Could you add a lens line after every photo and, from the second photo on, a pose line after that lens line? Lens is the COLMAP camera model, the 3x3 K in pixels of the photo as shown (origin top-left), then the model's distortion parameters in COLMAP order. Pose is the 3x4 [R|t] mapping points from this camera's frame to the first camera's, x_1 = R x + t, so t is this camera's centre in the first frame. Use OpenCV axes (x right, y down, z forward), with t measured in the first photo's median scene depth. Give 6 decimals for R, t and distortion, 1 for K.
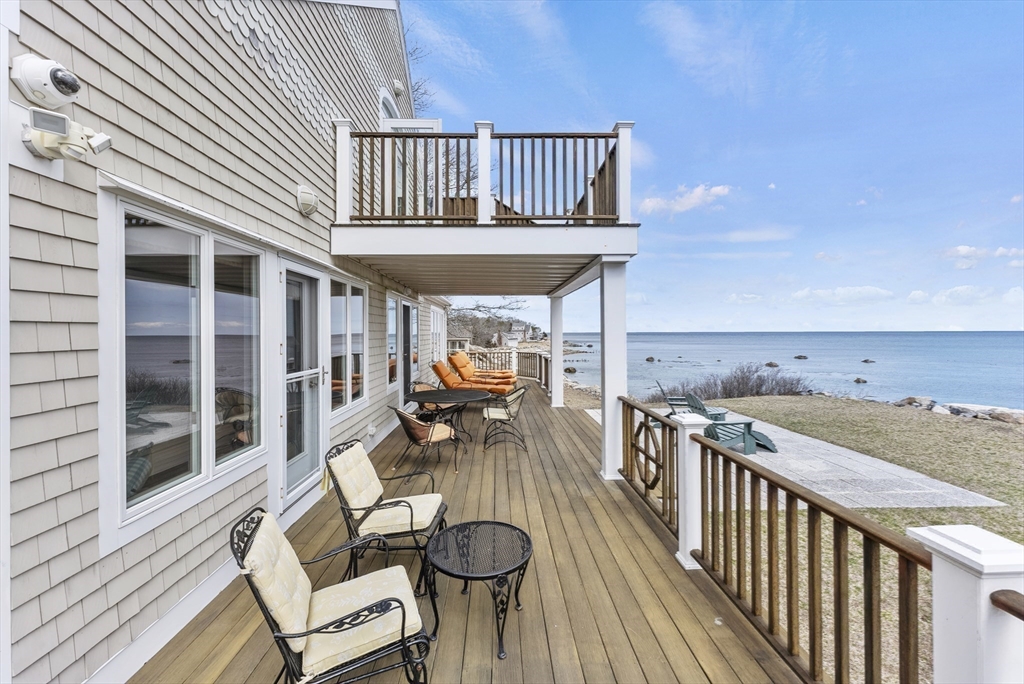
lens RADIAL K [[423.0, 0, 507.5], [0, 423.0, 334.1], [0, 0, 1]] dist [0.003761, -0.001252]
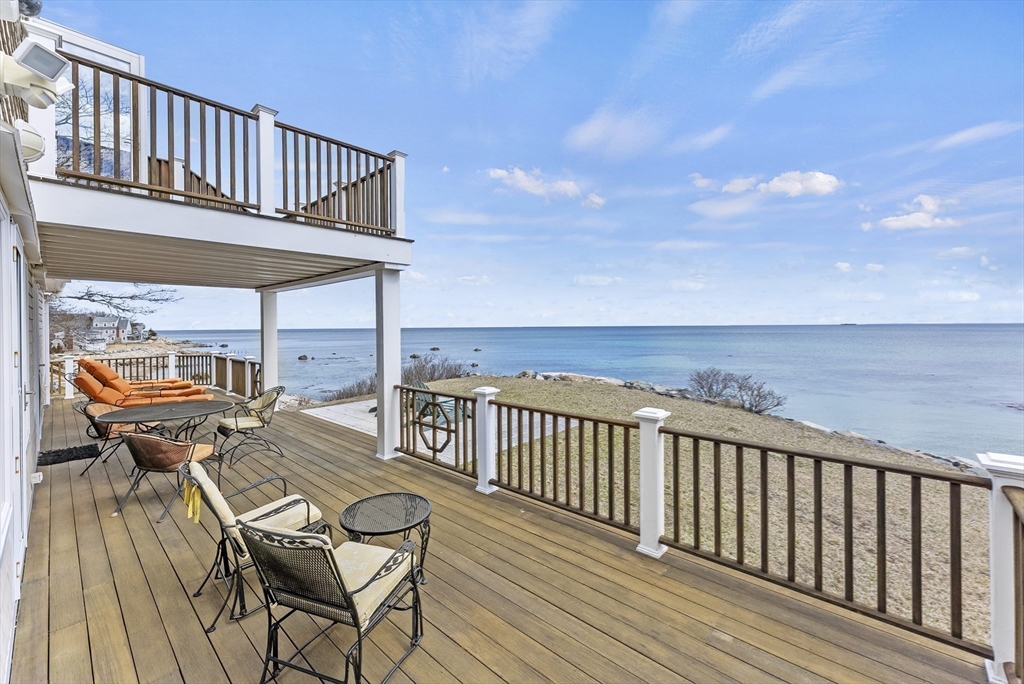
lens RADIAL K [[423.0, 0, 522.6], [0, 423.0, 329.8], [0, 0, 1]] dist [0.003761, -0.001252]
pose [[0.682785, -0.007762, 0.730578, -0.349166], [0.008968, 0.999957, 0.002243, -0.004522], [-0.730564, 0.005020, 0.682825, -0.048495]]
